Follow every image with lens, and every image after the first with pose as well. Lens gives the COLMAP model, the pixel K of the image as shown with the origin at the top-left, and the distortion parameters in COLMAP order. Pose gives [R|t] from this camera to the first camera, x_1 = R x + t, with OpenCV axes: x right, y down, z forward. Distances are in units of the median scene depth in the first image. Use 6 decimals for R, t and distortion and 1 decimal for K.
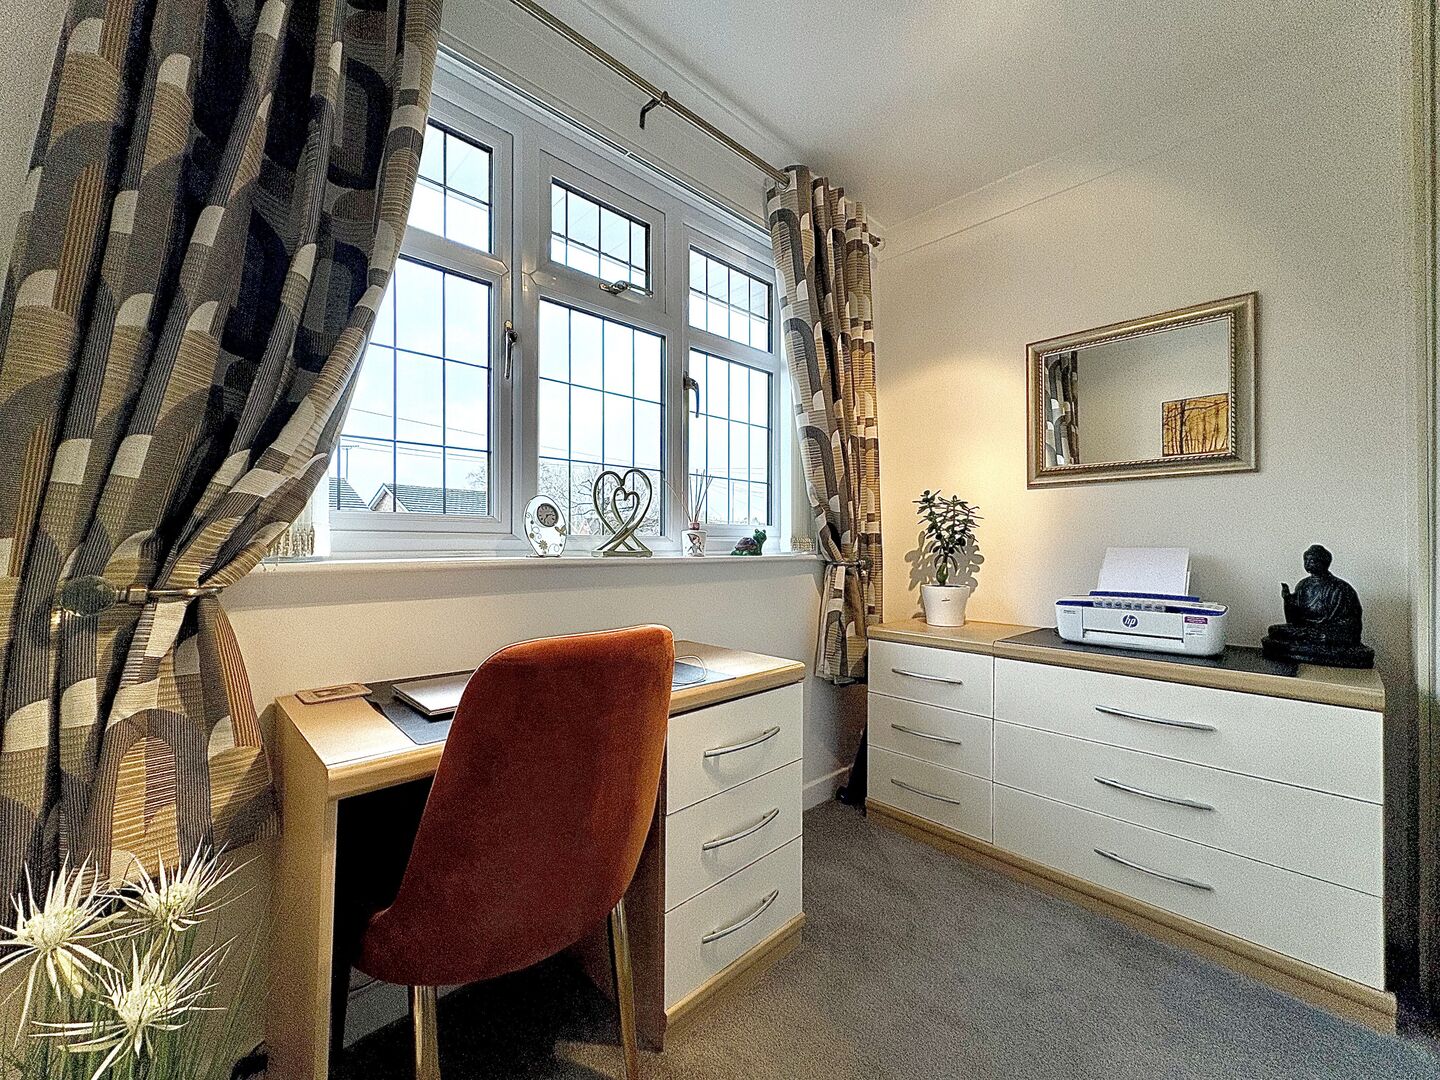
lens RADIAL K [[578.3, 0, 720.0], [0, 578.3, 540.0], [0, 0, 1]] dist [-0.001464, -0.000230]
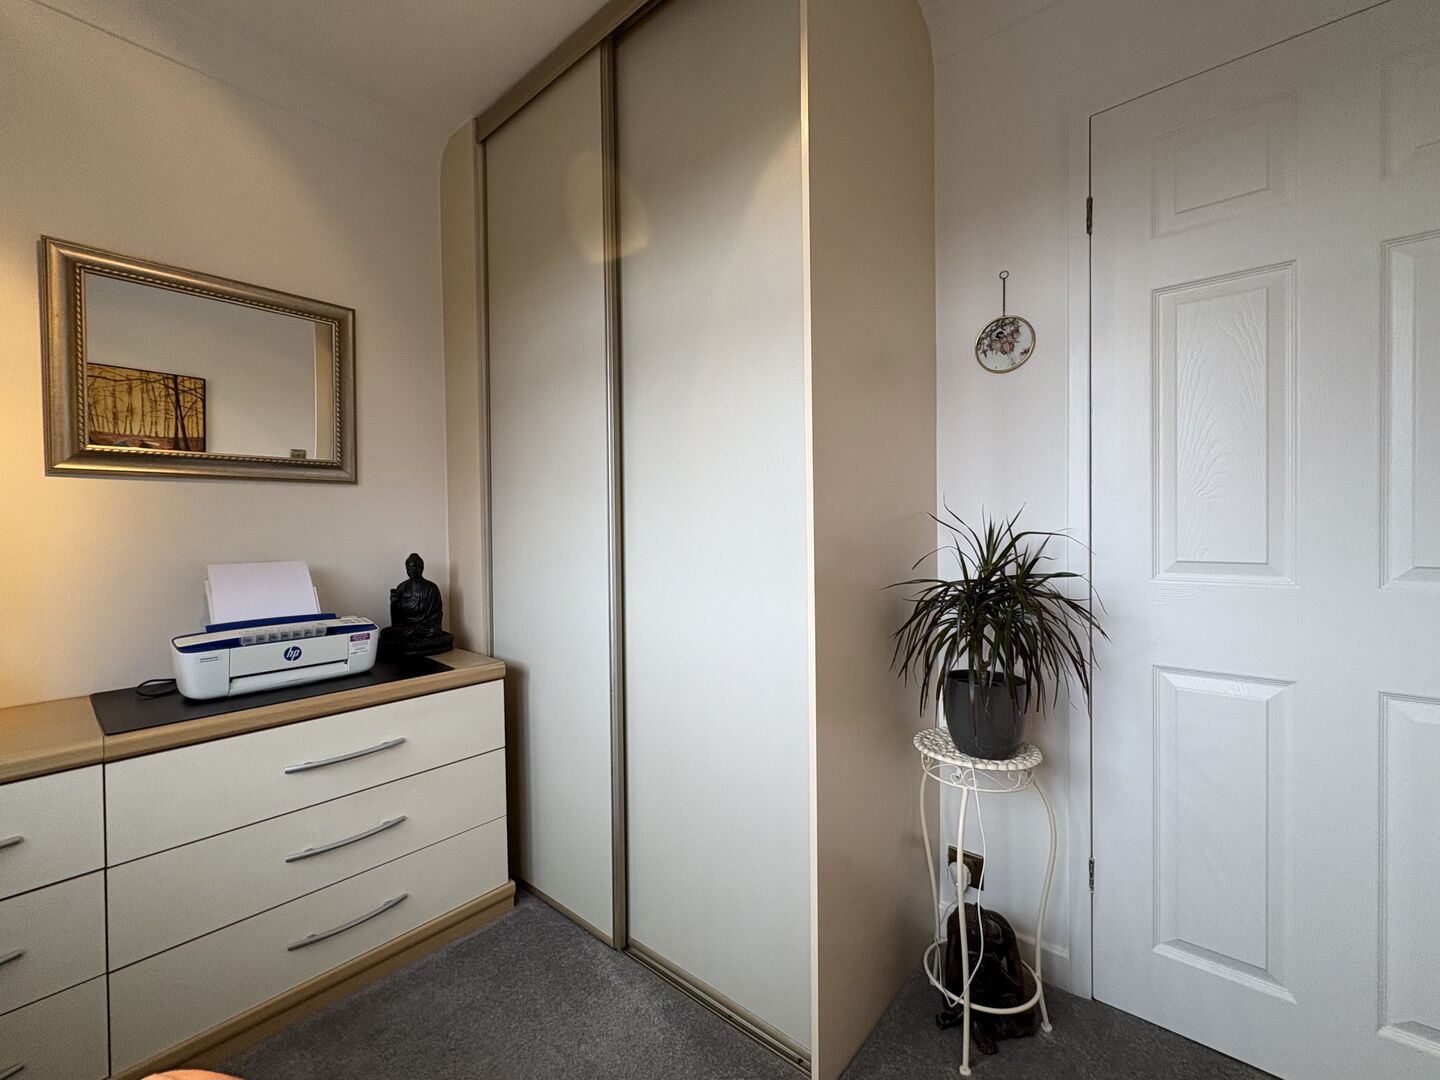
lens RADIAL K [[599.9, 0, 720.5], [0, 599.9, 532.0], [0, 0, 1]] dist [-0.001179, -0.000143]
pose [[-0.091840, -0.015441, 0.995654, -0.204971], [0.003628, 0.999868, 0.015841, -0.046151], [-0.995767, 0.005067, -0.091772, 0.448939]]
